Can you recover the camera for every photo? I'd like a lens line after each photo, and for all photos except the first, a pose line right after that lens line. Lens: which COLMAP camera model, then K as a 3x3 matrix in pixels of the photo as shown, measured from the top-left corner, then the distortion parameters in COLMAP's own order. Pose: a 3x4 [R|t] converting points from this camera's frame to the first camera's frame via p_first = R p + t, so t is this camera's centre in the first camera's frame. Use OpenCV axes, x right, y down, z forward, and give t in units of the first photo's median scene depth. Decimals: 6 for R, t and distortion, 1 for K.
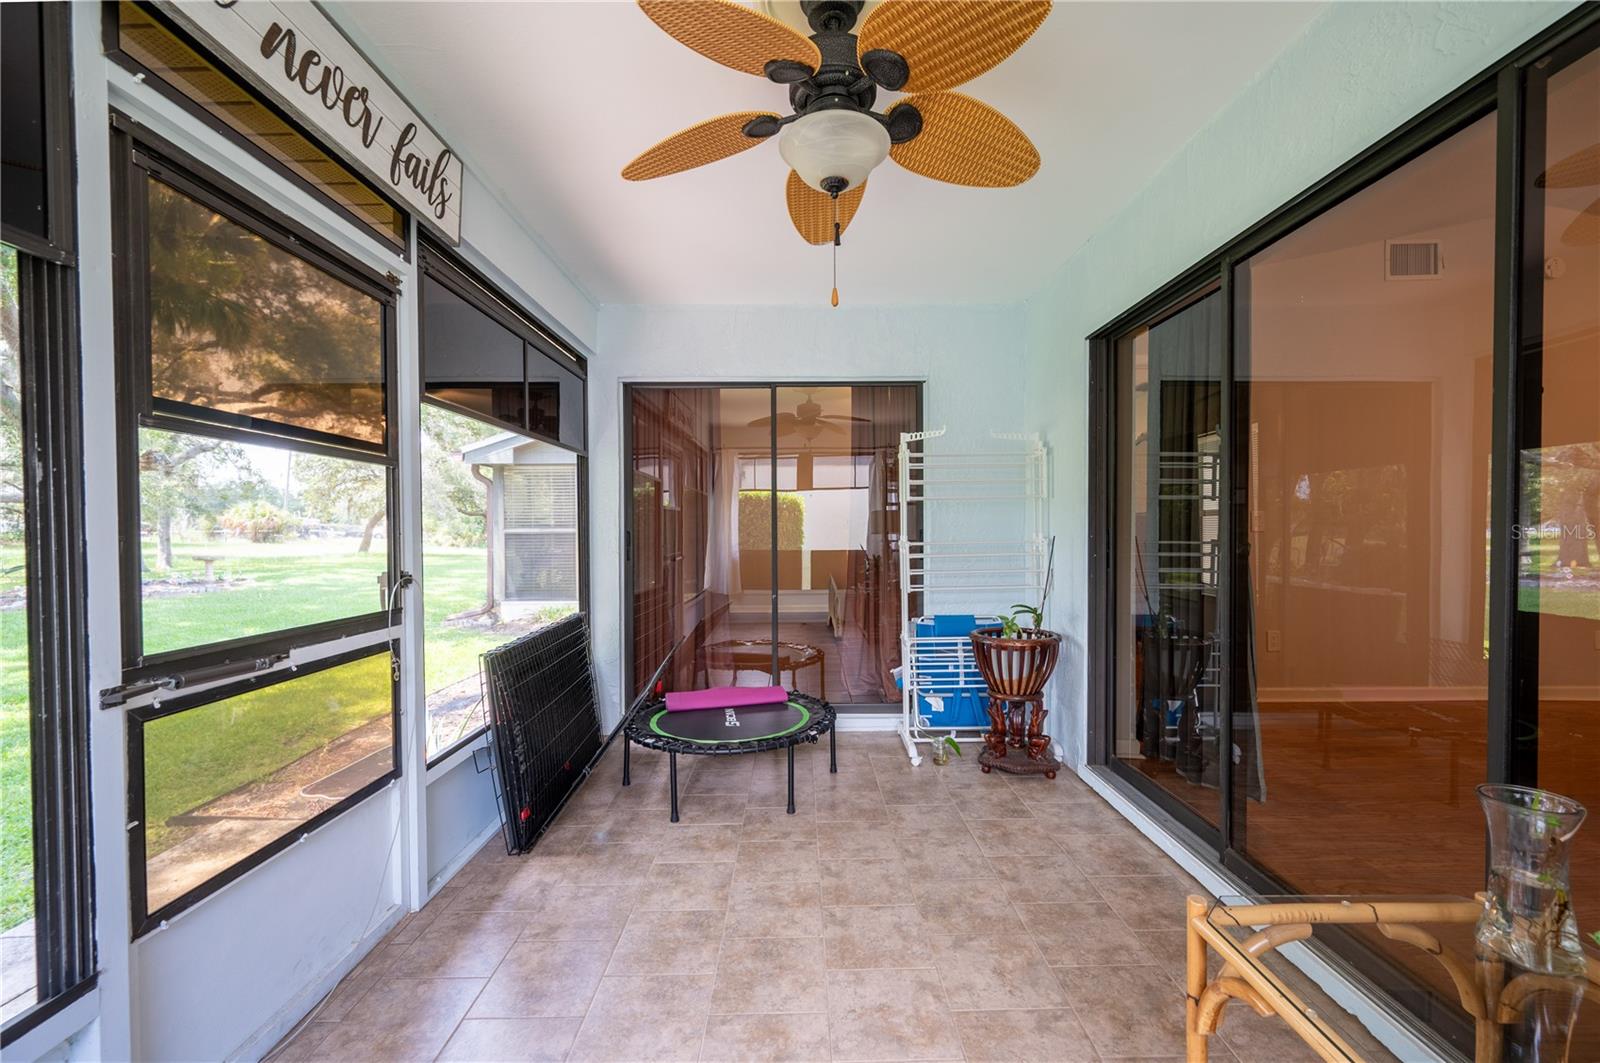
lens RADIAL K [[641.6, 0, 800.0], [0, 641.6, 531.5], [0, 0, 1]] dist [-0.001403, -0.000097]
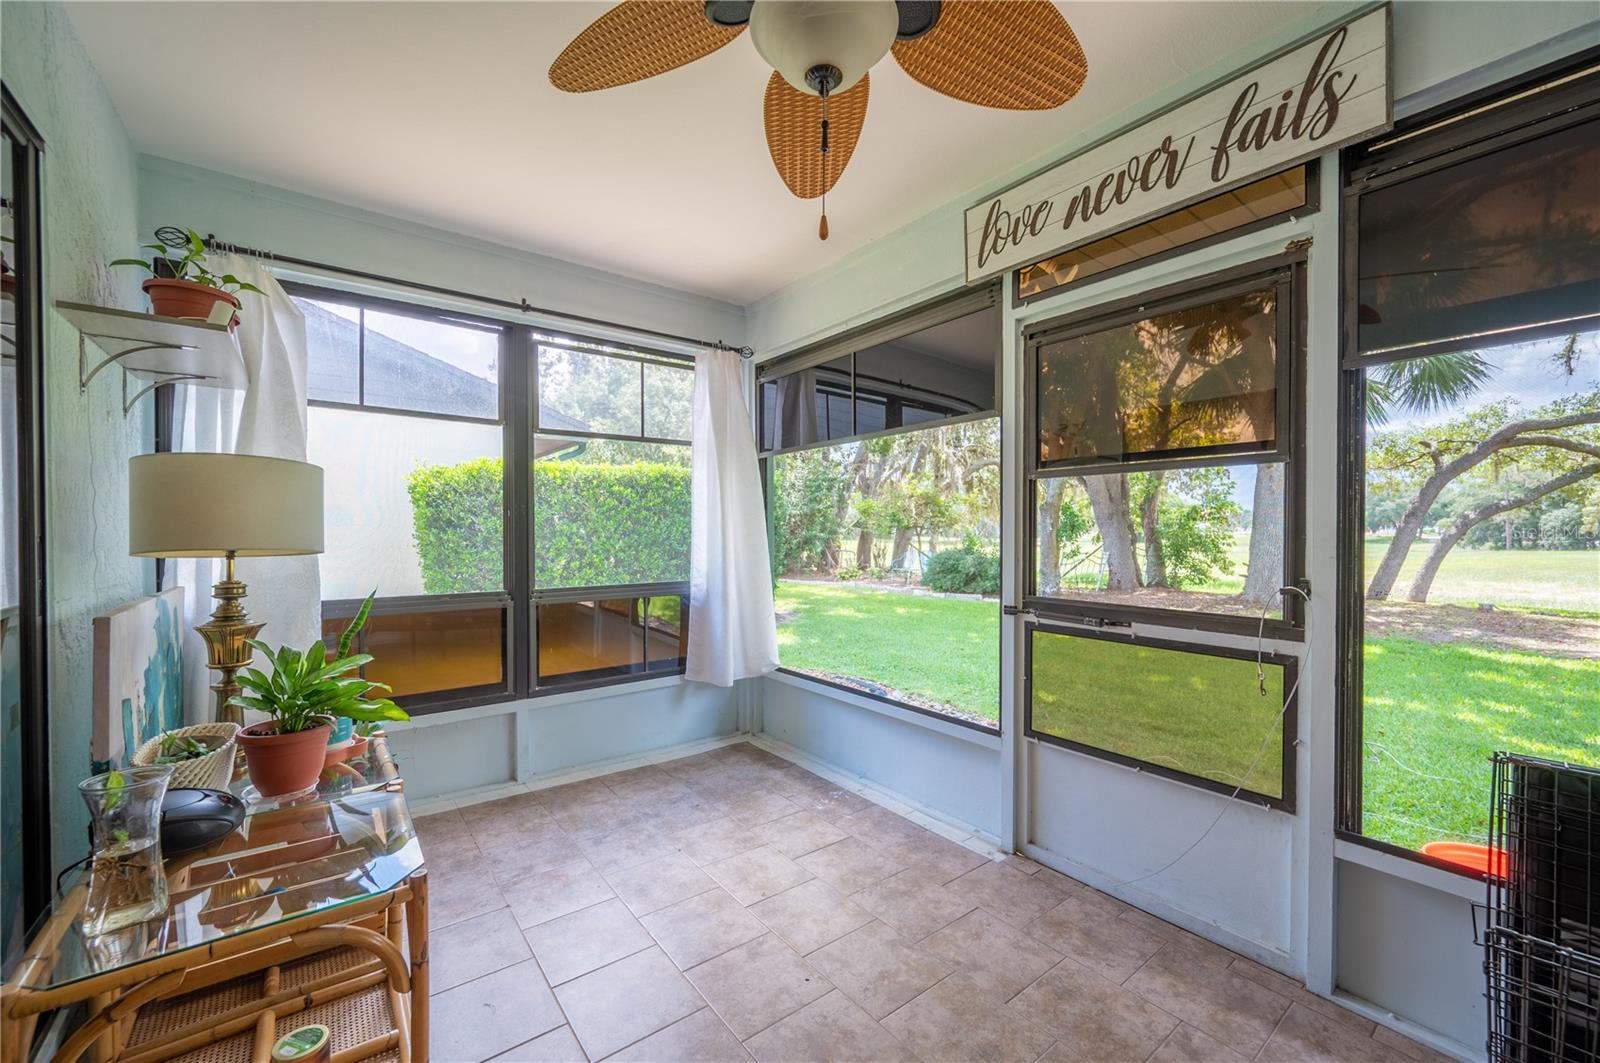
lens RADIAL K [[641.6, 0, 800.0], [0, 641.6, 531.5], [0, 0, 1]] dist [-0.001403, -0.000097]
pose [[-0.793103, 0.004972, -0.609067, 0.476686], [0.001866, 0.999982, 0.005733, -0.010915], [0.609084, 0.003410, -0.793098, 1.387129]]
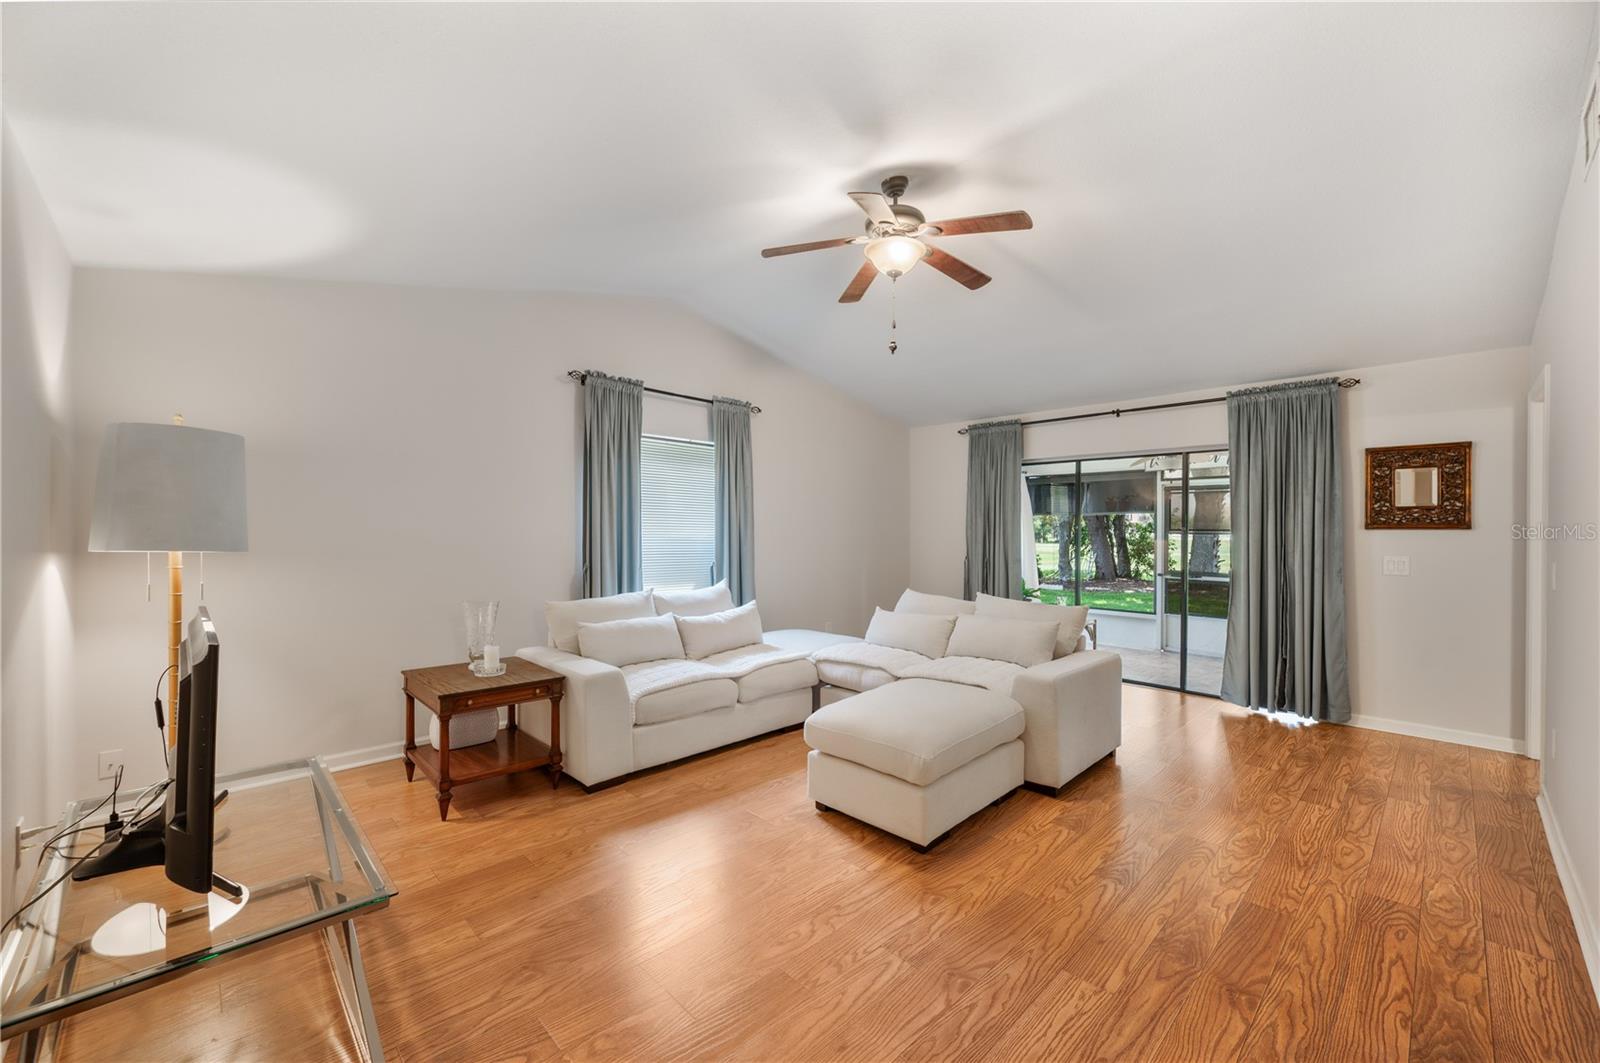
lens RADIAL K [[641.6, 0, 800.0], [0, 641.6, 531.5], [0, 0, 1]] dist [-0.001403, -0.000097]
pose [[-0.725363, 0.002742, -0.688361, 4.016248], [-0.003079, 0.999969, 0.007227, -0.156992], [0.688360, 0.007362, -0.725332, 2.069721]]
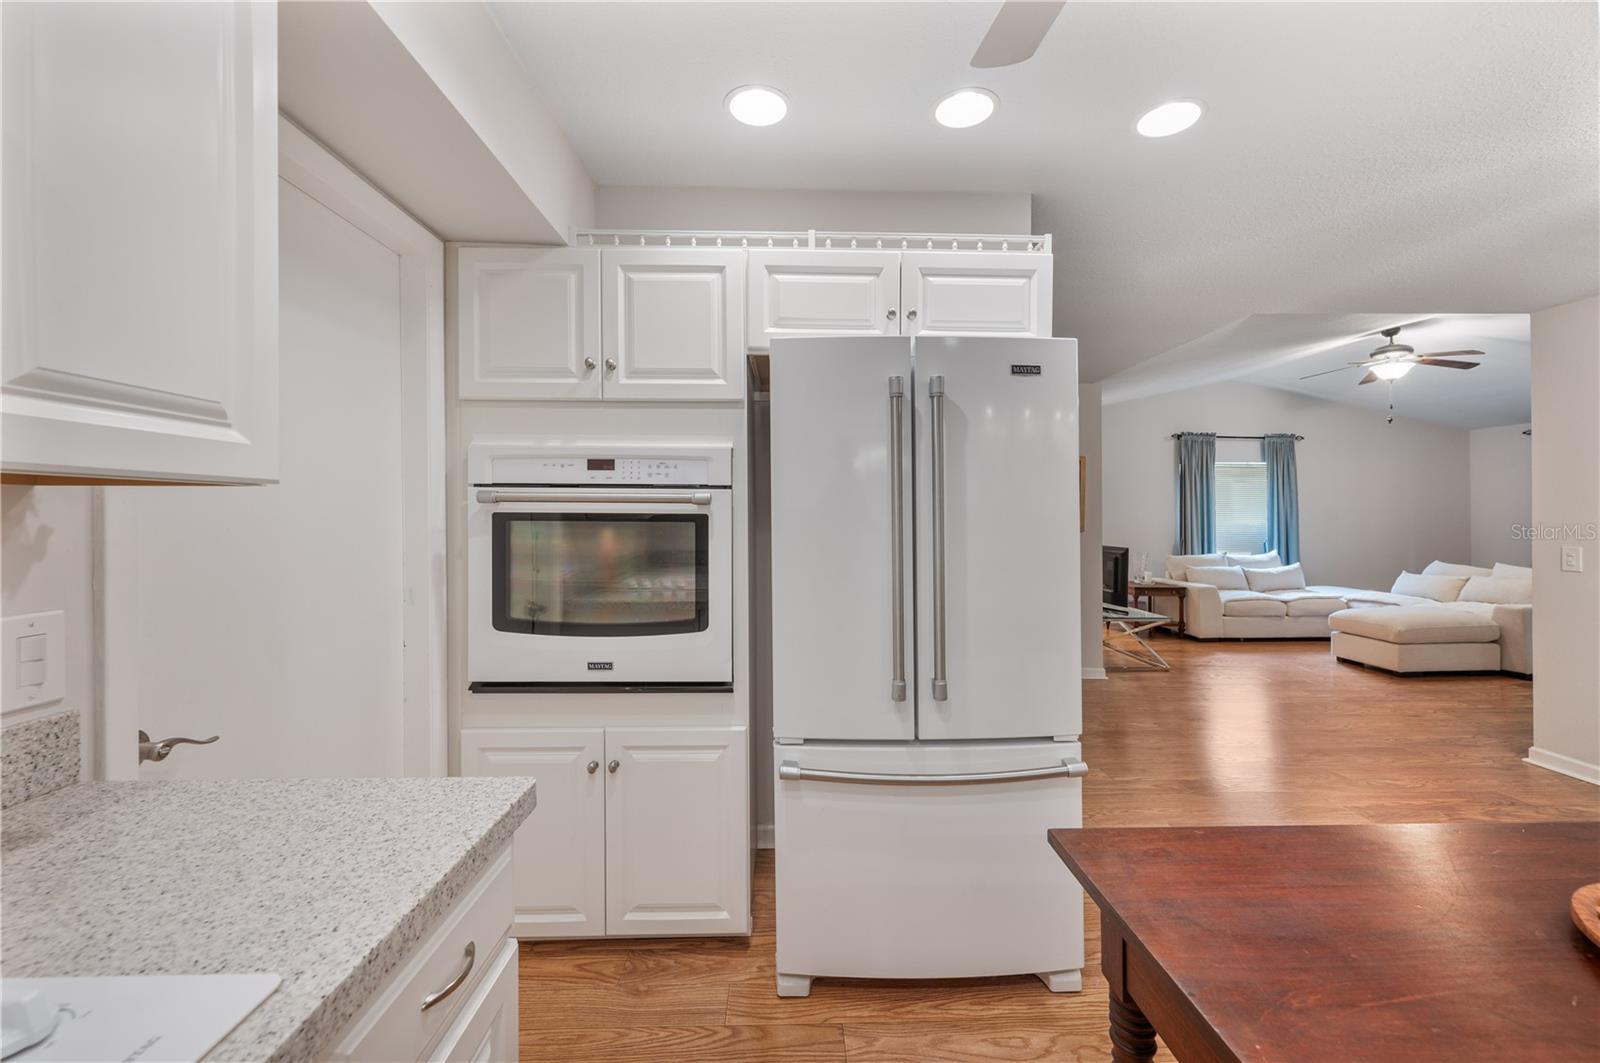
lens RADIAL K [[634.9, 0, 800.7], [0, 634.9, 510.5], [0, 0, 1]] dist [-0.000412, -0.000040]
pose [[-0.999895, 0.007010, -0.012666, 5.617096], [0.007037, 0.999973, -0.002074, -0.209591], [0.012651, -0.002163, -0.999918, 4.104129]]
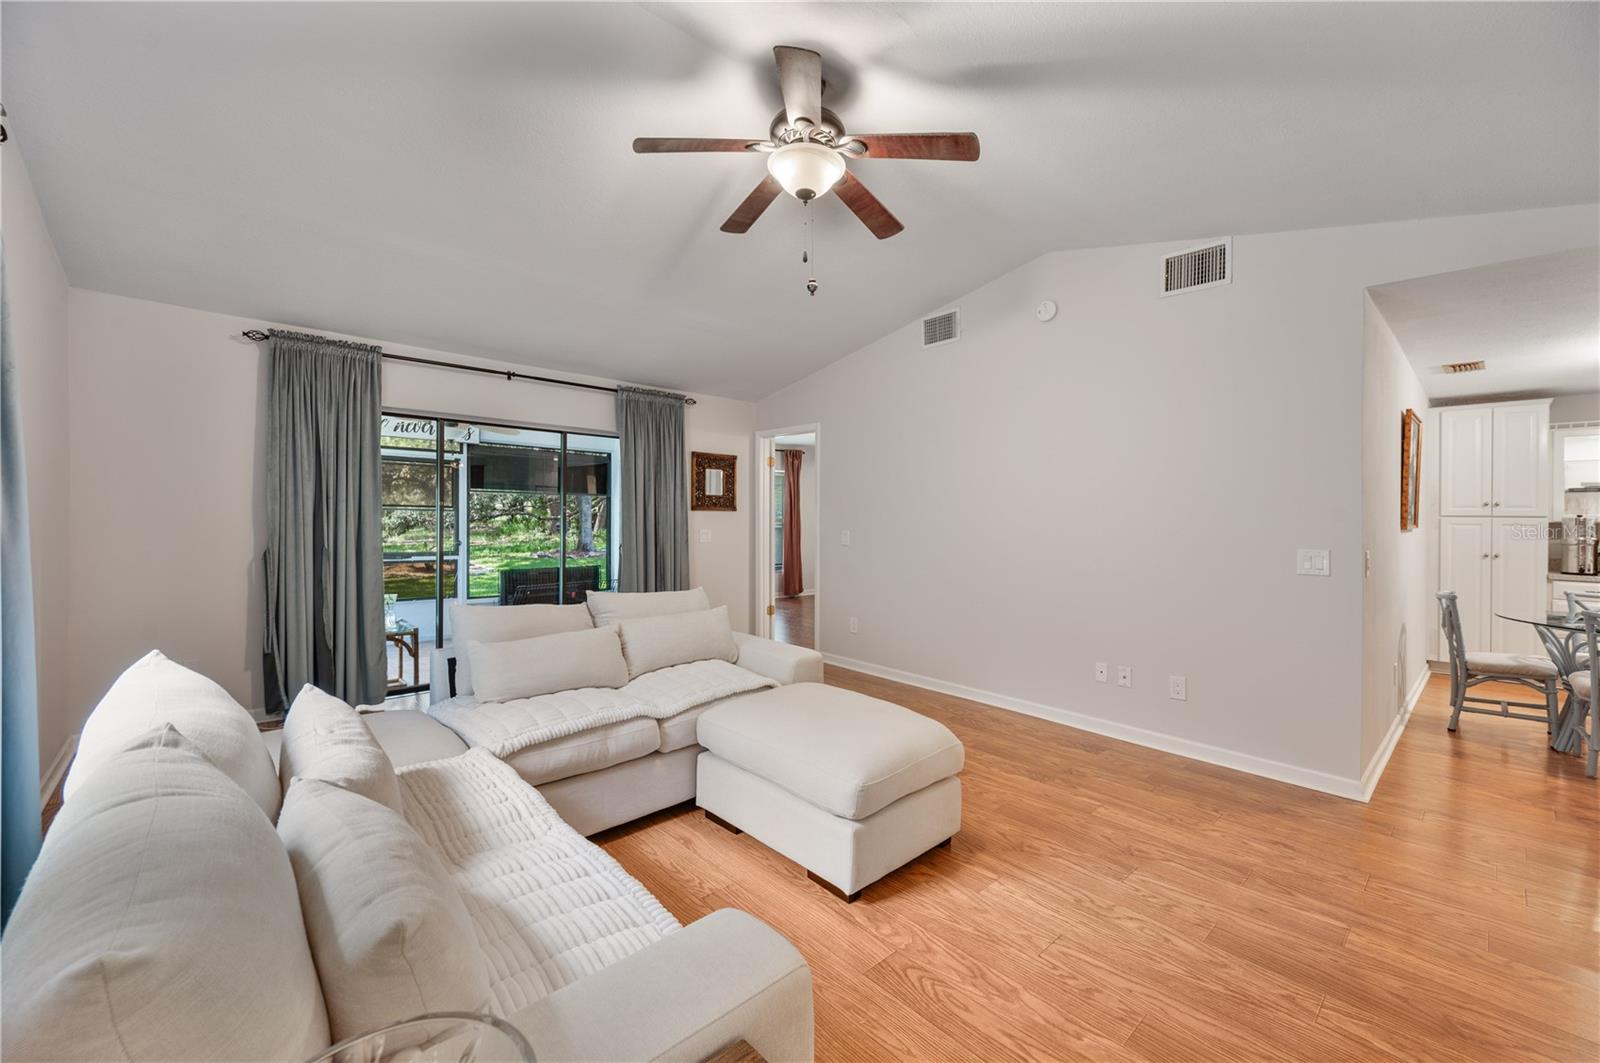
lens RADIAL K [[635.4, 0, 815.9], [0, 635.4, 511.8], [0, 0, 1]] dist [0.000231, 0.000003]
pose [[0.675689, 0.012733, -0.737077, 3.667782], [-0.021882, 0.999757, -0.002789, -0.151923], [0.736862, 0.018013, 0.675803, 0.069049]]
